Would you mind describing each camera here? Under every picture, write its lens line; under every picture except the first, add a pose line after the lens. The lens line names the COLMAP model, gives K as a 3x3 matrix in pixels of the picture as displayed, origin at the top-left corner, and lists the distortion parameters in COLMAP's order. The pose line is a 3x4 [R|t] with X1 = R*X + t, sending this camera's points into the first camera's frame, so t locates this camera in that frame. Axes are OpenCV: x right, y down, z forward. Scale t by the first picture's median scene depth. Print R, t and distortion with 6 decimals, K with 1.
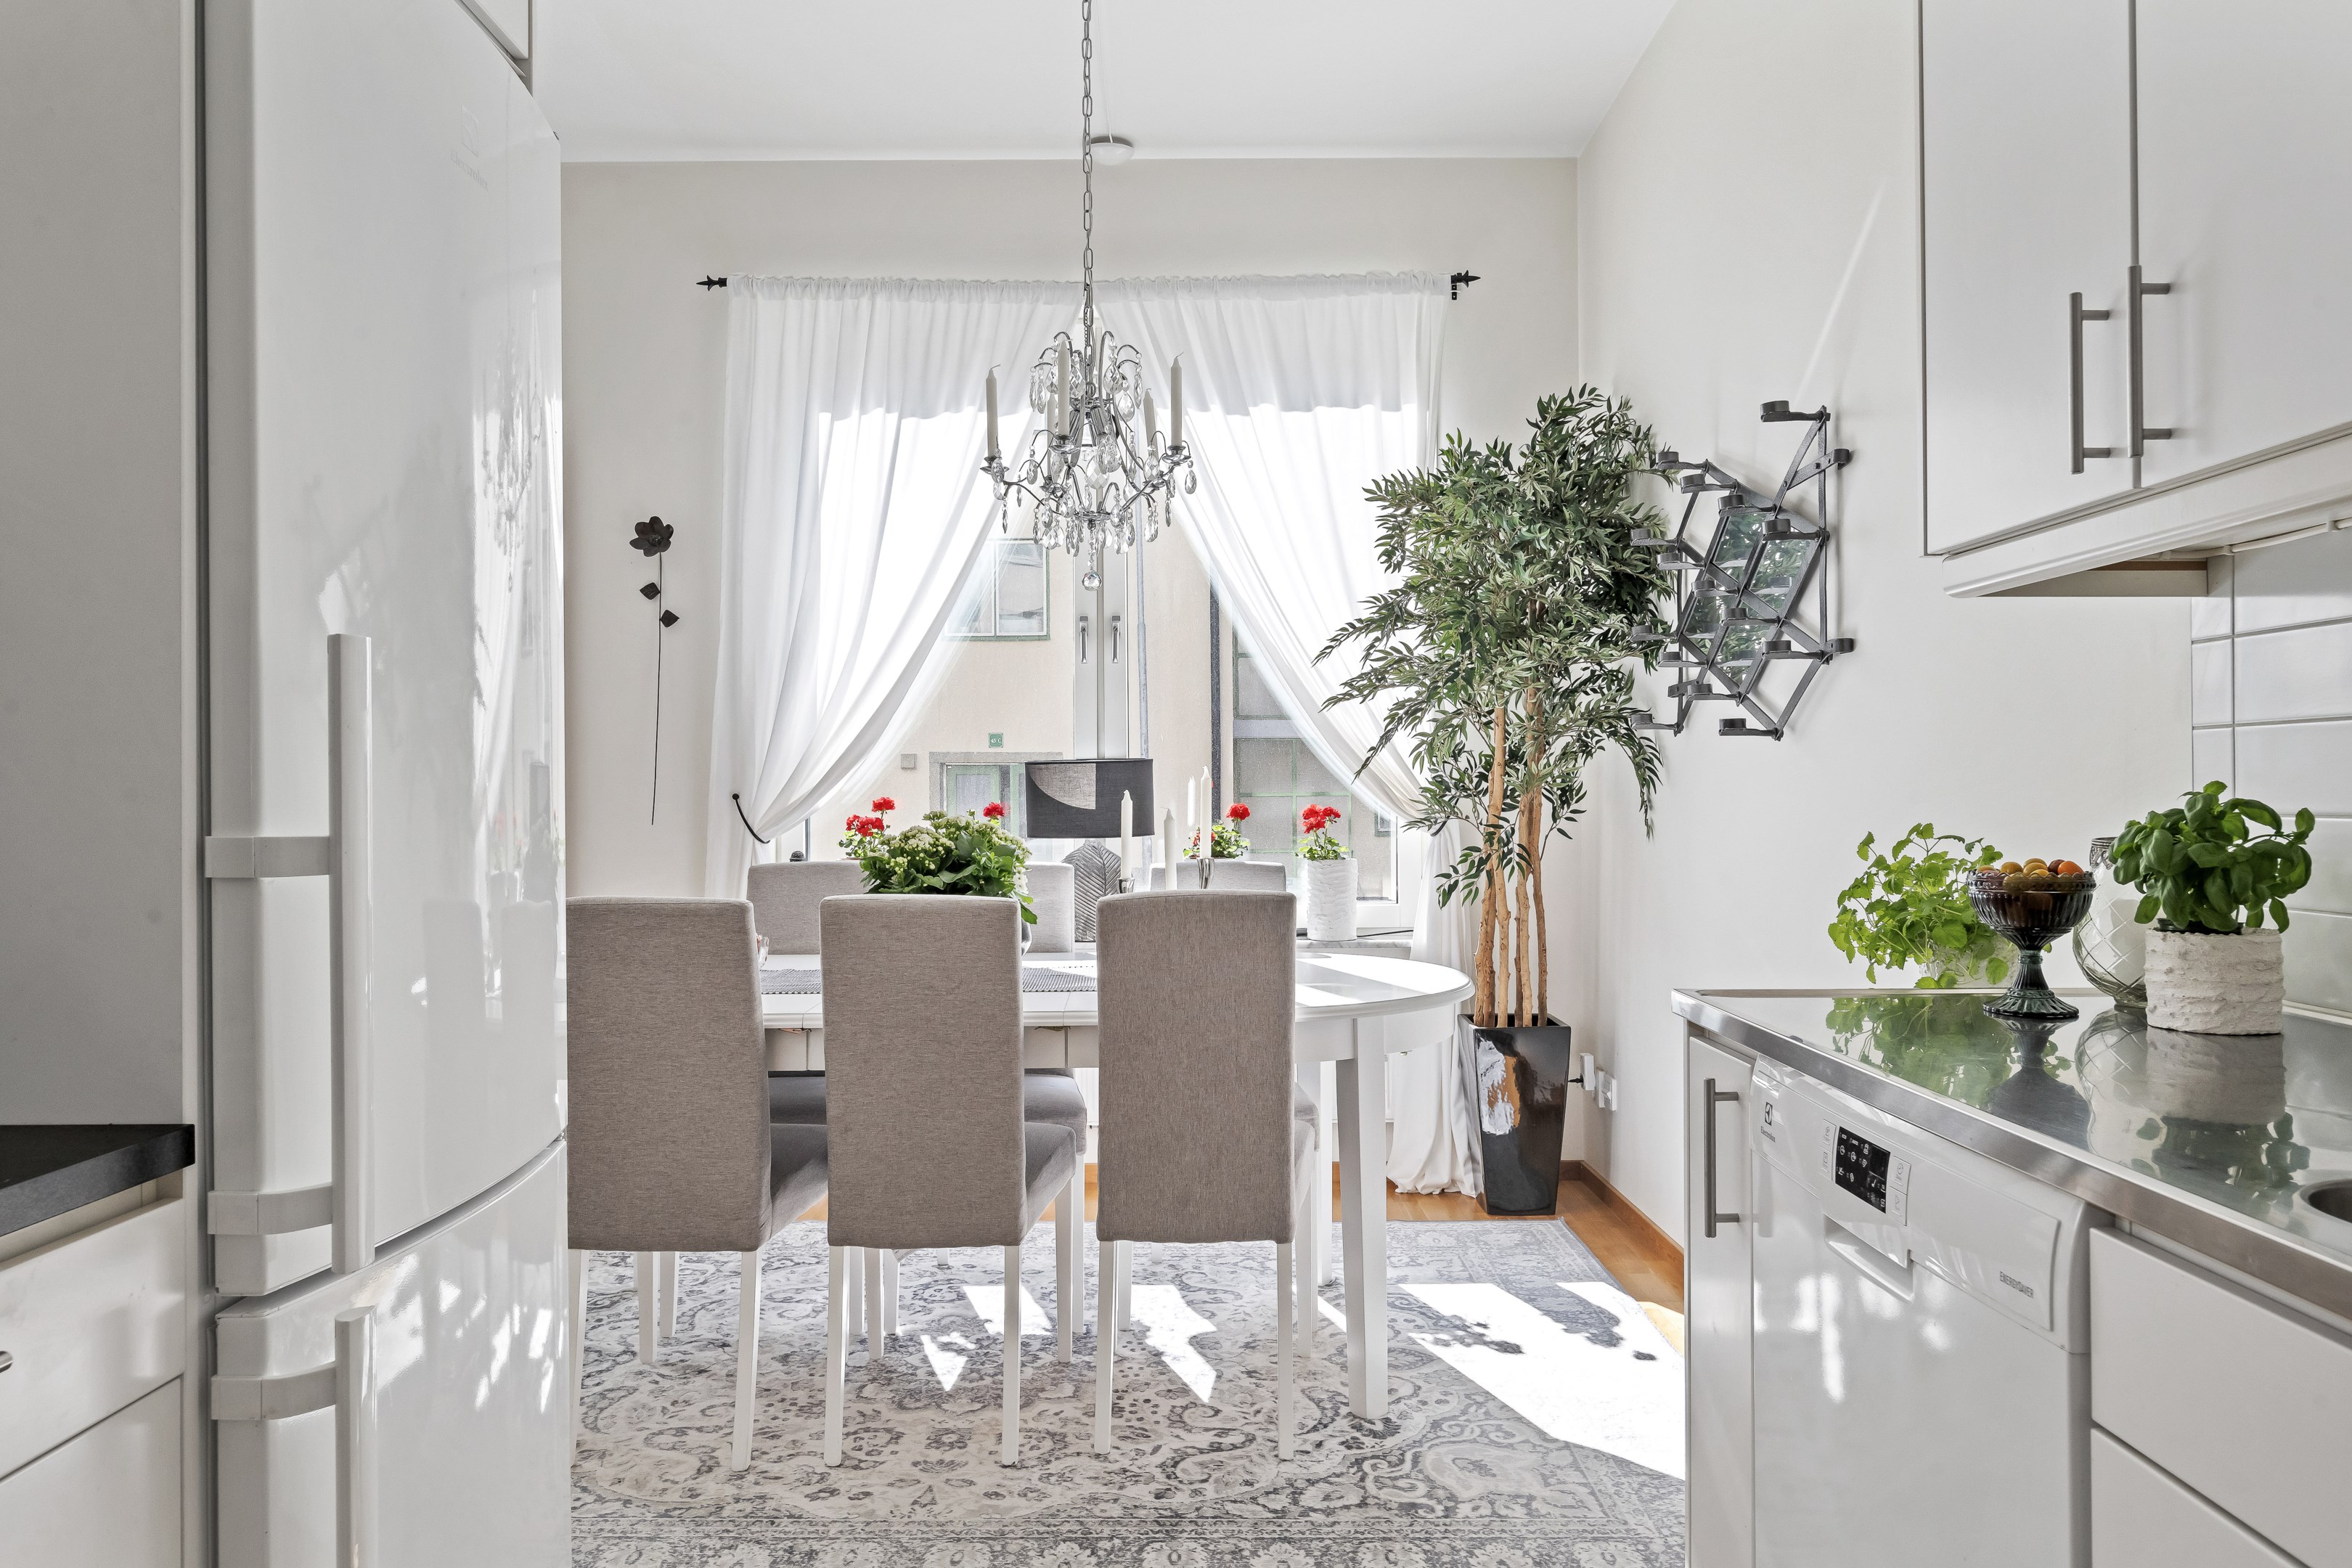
lens RADIAL K [[1562.3, 0, 1180.6], [0, 1562.3, 786.1], [0, 0, 1]] dist [0.004300, 0.001965]
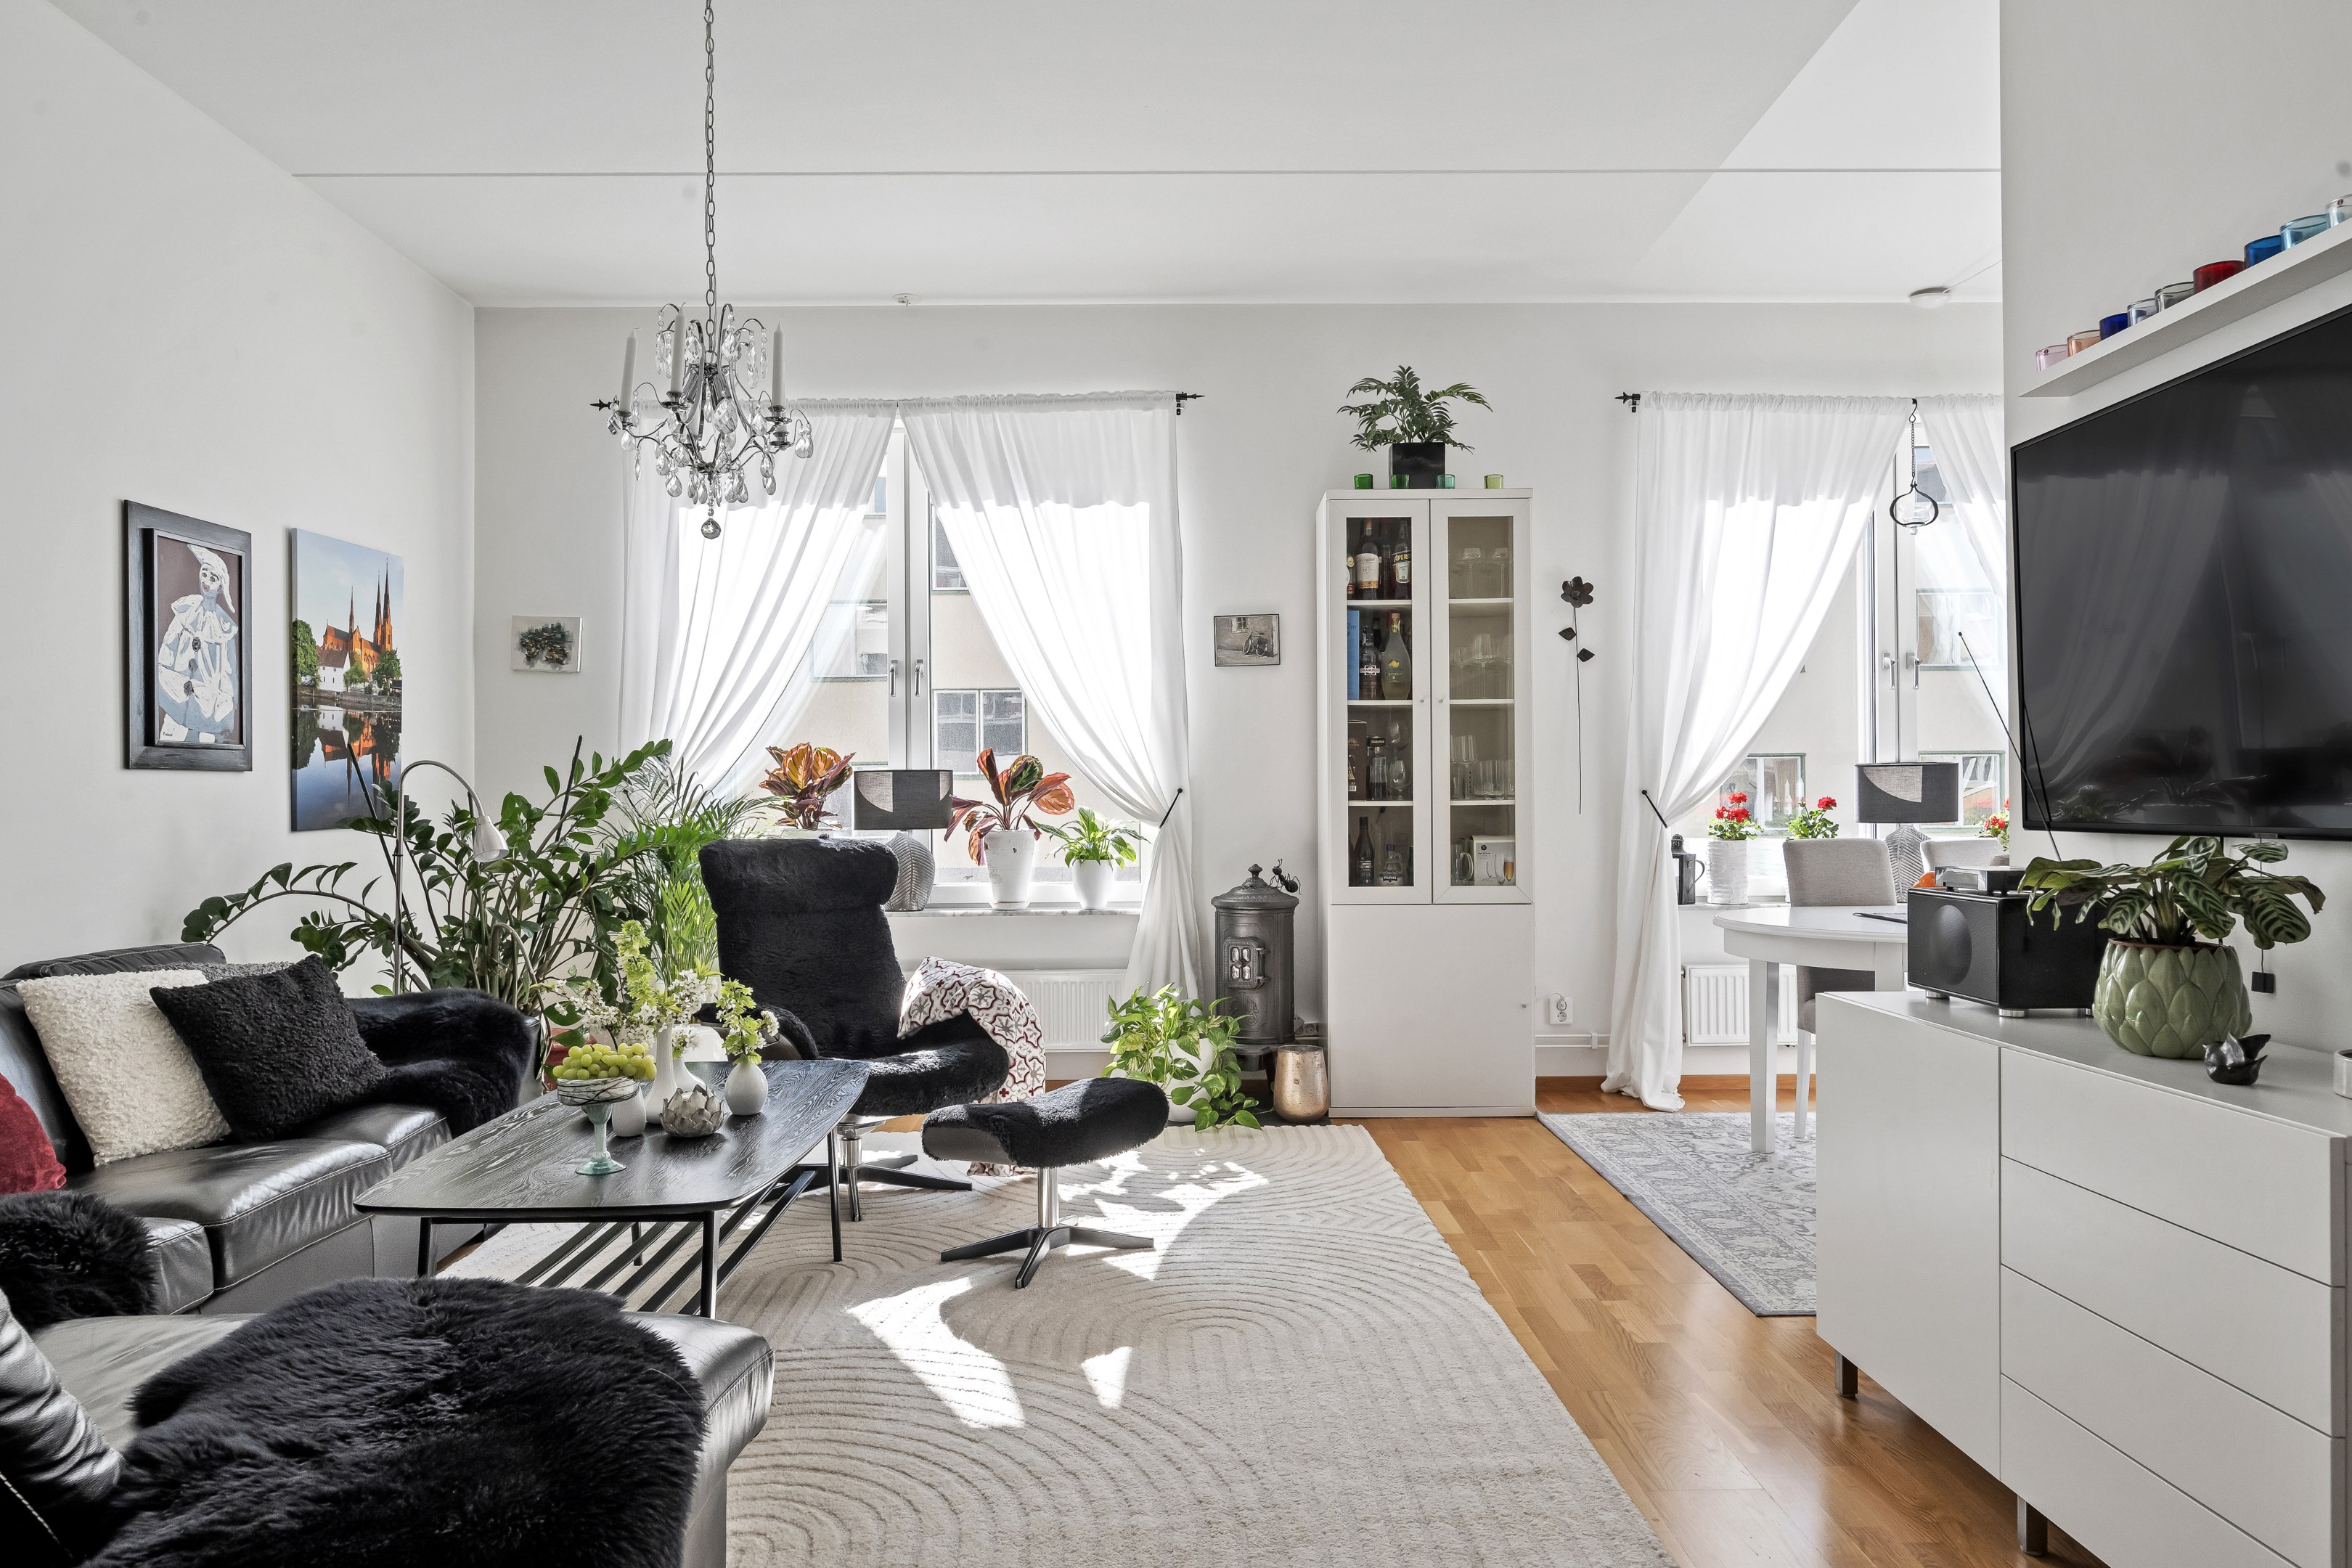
lens RADIAL K [[1488.6, 0, 1169.9], [0, 1488.6, 794.2], [0, 0, 1]] dist [0.007937, 0.001606]
pose [[0.999933, 0.001154, 0.011522, -0.694695], [-0.001118, 0.999994, -0.003143, 0.012889], [-0.011526, 0.003130, 0.999929, -0.236754]]
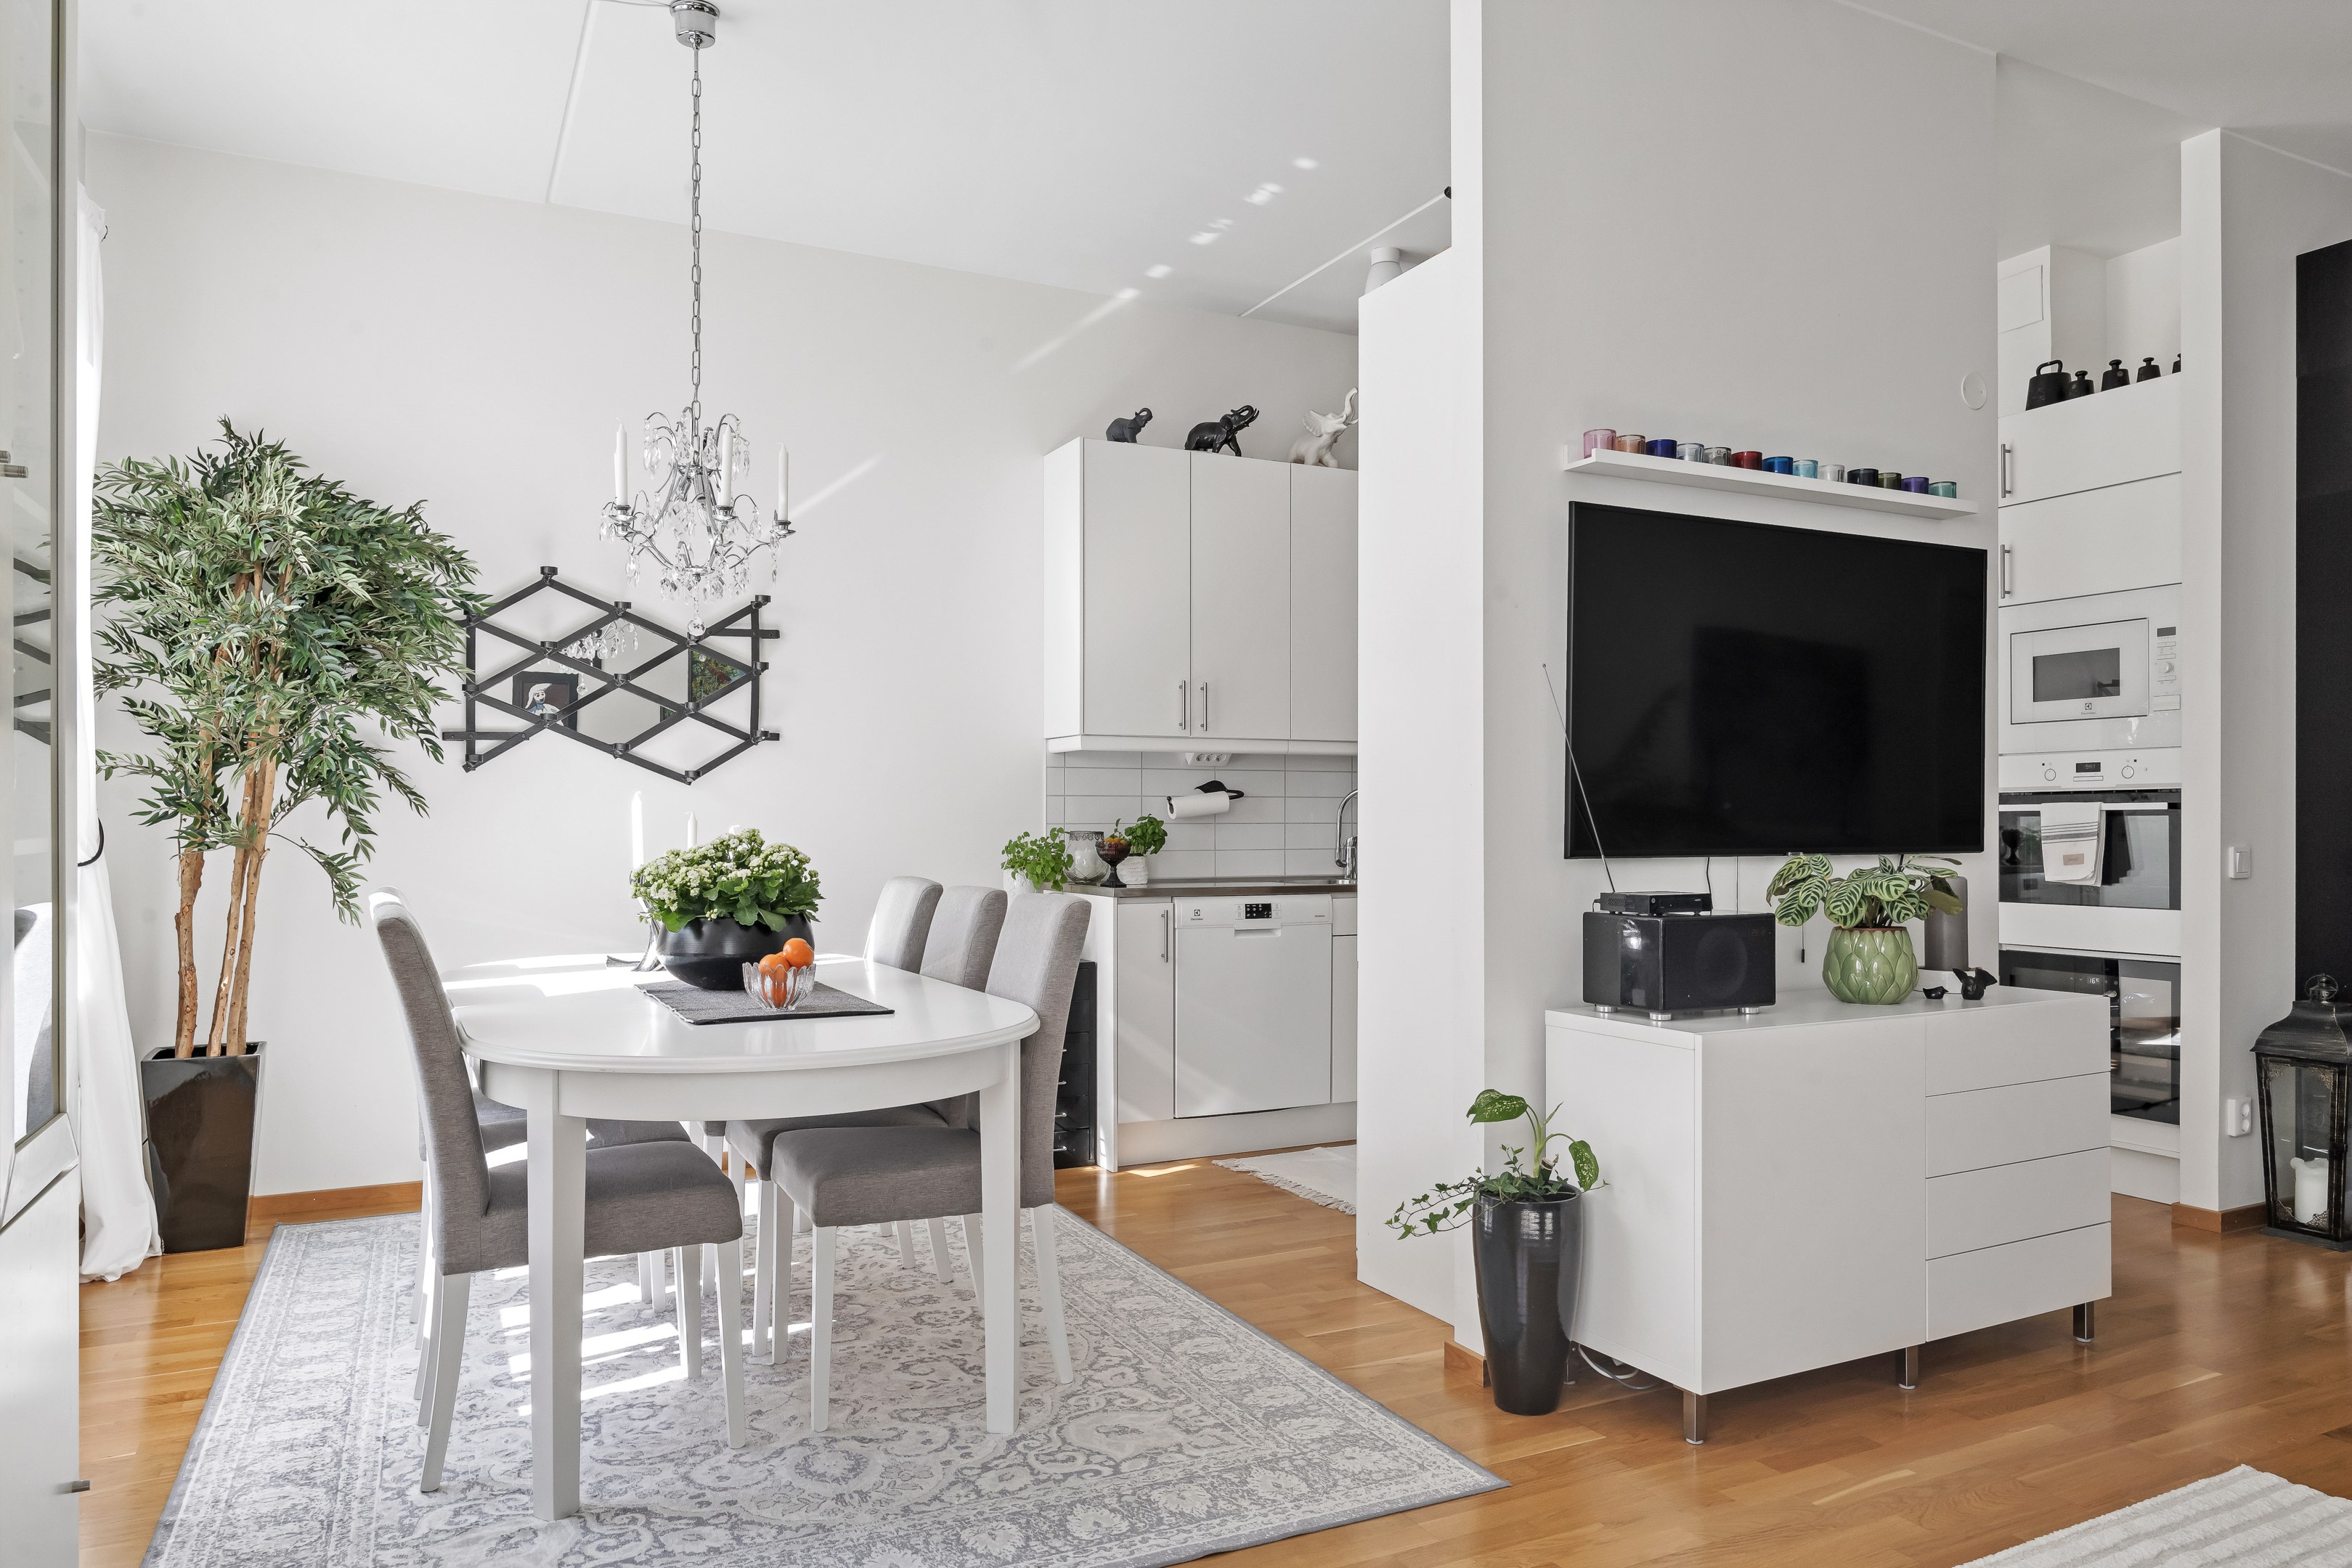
lens RADIAL K [[1562.0, 0, 1175.6], [0, 1562.0, 795.1], [0, 0, 1]] dist [0.004300, 0.001965]
pose [[-0.439038, 0.014882, 0.898345, -0.882366], [-0.006437, 0.999785, -0.019708, 0.009780], [-0.898445, -0.014436, -0.438848, 0.855818]]
